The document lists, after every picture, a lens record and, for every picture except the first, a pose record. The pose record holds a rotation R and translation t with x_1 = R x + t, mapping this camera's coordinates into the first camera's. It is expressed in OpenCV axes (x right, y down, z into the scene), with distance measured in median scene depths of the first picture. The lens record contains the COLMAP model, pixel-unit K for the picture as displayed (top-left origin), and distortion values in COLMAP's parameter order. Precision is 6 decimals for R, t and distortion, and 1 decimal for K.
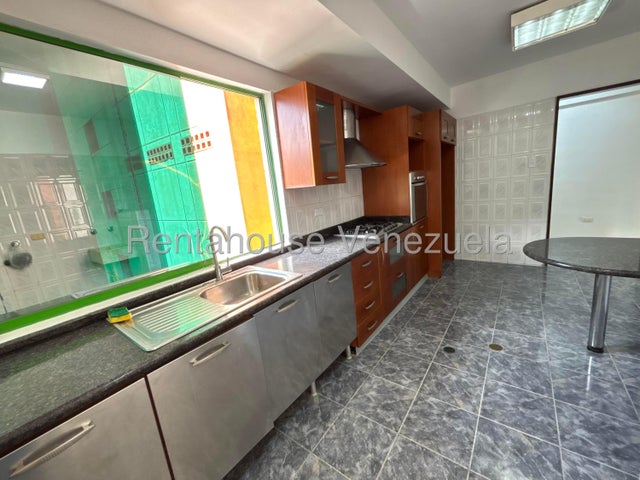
lens RADIAL K [[264.6, 0, 319.2], [0, 264.6, 238.2], [0, 0, 1]] dist [0.003870, 0.000946]
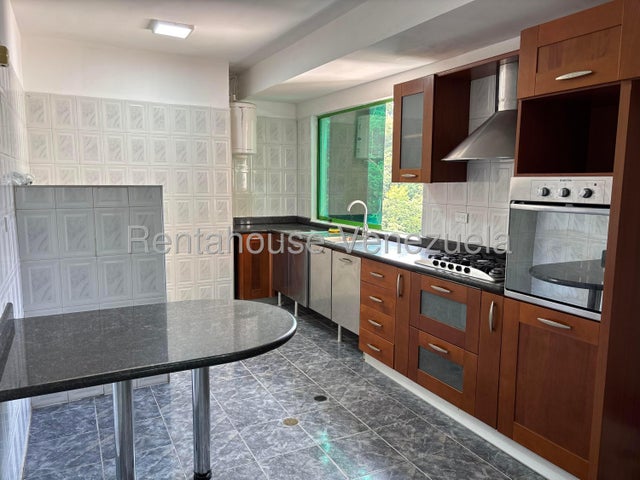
lens RADIAL K [[490.8, 0, 322.2], [0, 490.8, 241.4], [0, 0, 1]] dist [0.031431, -0.018145]
pose [[-0.433562, 0.211784, -0.875883, 1.704441], [-0.137216, 0.945139, 0.296452, -0.479217], [0.890615, 0.248715, -0.380716, 1.457773]]
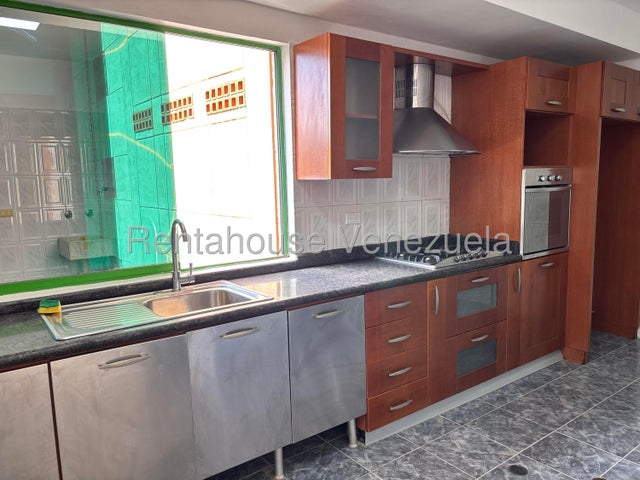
lens RADIAL K [[490.8, 0, 323.2], [0, 490.8, 240.3], [0, 0, 1]] dist [0.031431, -0.018145]
pose [[0.958875, 0.115042, -0.259467, 0.301262], [-0.128668, 0.991030, -0.036100, 0.007981], [0.252987, 0.068000, 0.965077, -0.214889]]
